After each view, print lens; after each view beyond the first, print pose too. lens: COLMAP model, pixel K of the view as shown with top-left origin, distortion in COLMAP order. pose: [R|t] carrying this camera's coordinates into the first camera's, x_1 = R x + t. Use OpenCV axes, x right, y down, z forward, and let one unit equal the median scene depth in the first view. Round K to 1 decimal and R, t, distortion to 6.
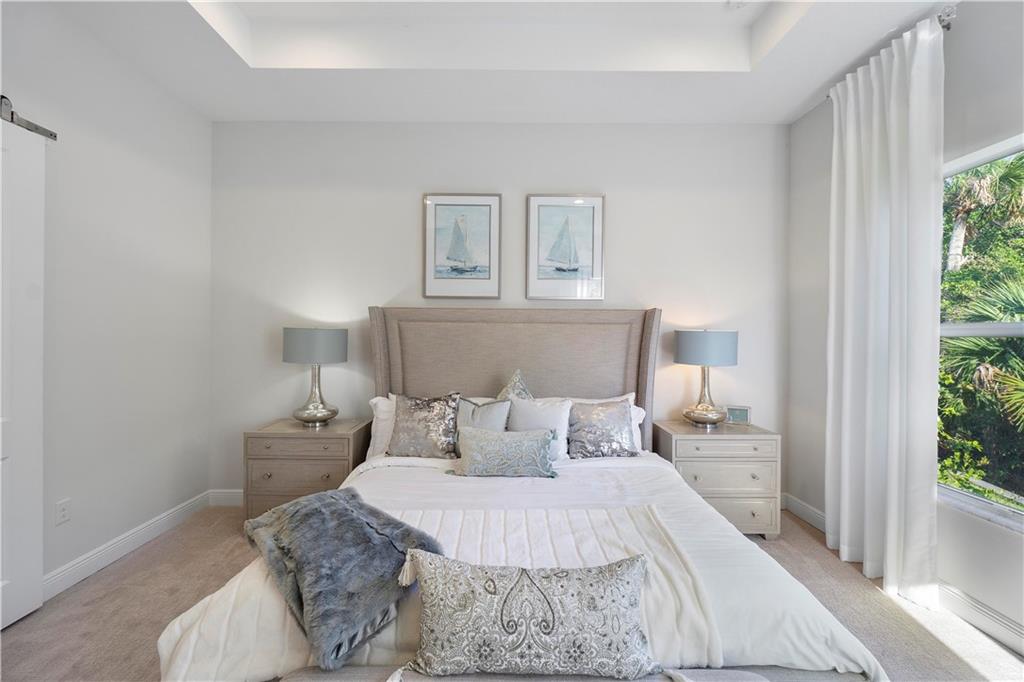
lens RADIAL K [[440.2, 0, 510.1], [0, 440.2, 338.3], [0, 0, 1]] dist [-0.005565, -0.000706]
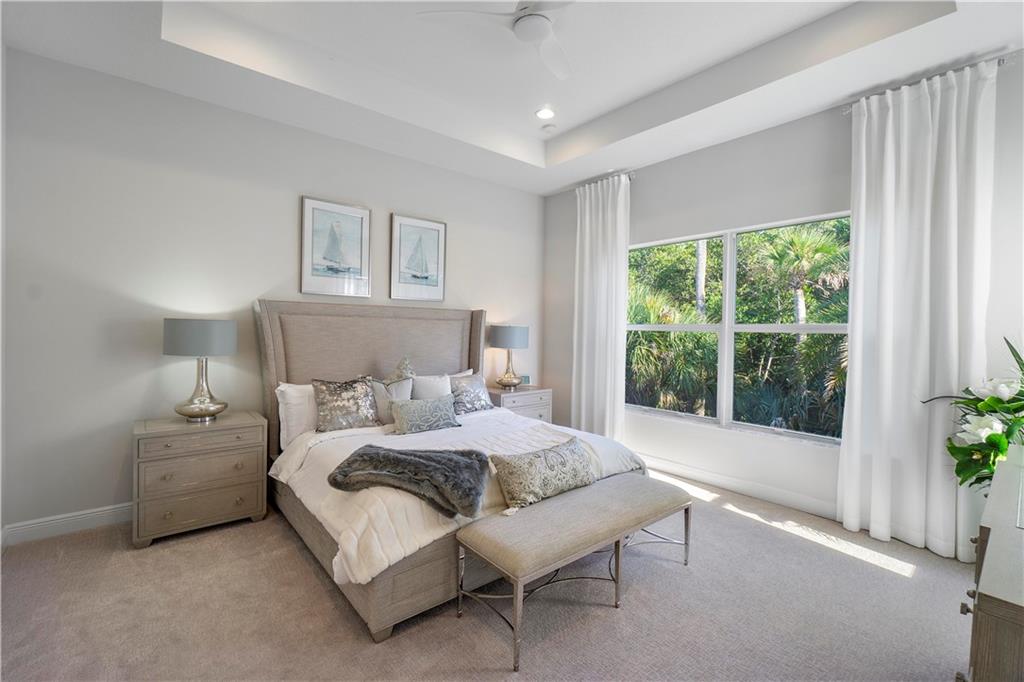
lens RADIAL K [[440.2, 0, 506.2], [0, 440.2, 338.5], [0, 0, 1]] dist [-0.005565, -0.000706]
pose [[0.770970, -0.009734, 0.636796, -0.524195], [-0.000598, 0.999872, 0.016008, 0.002775], [-0.636871, -0.012722, 0.770866, -0.158923]]
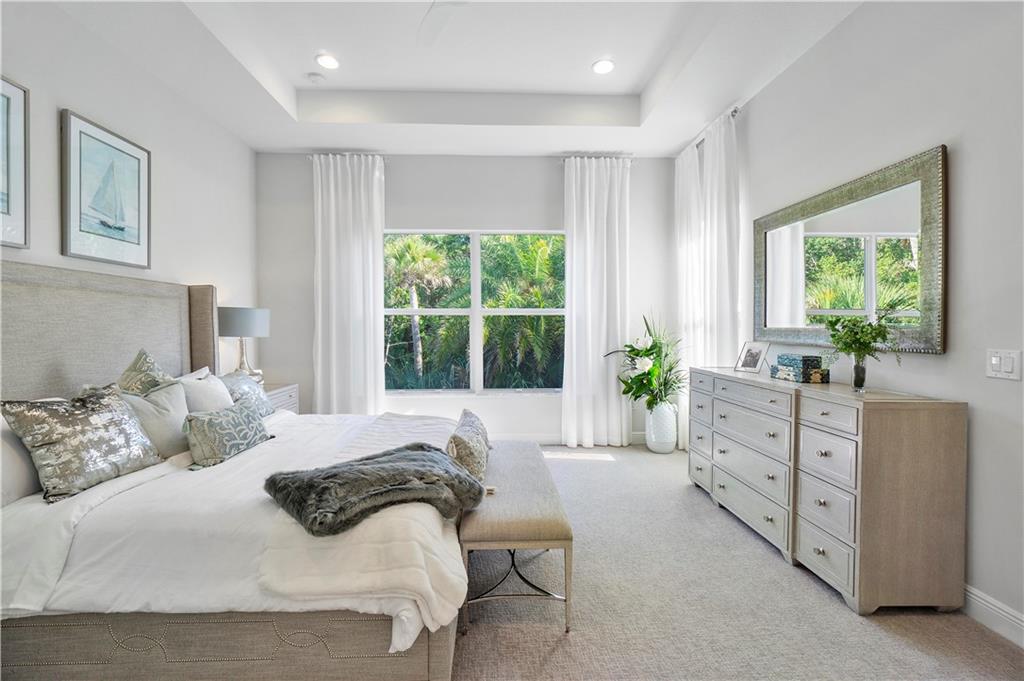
lens RADIAL K [[440.2, 0, 504.8], [0, 440.2, 332.6], [0, 0, 1]] dist [-0.005565, -0.000706]
pose [[-0.027720, -0.020380, 0.999408, -0.731621], [0.011185, 0.999723, 0.020696, 0.030408], [-0.999553, 0.011752, -0.027485, 0.327766]]
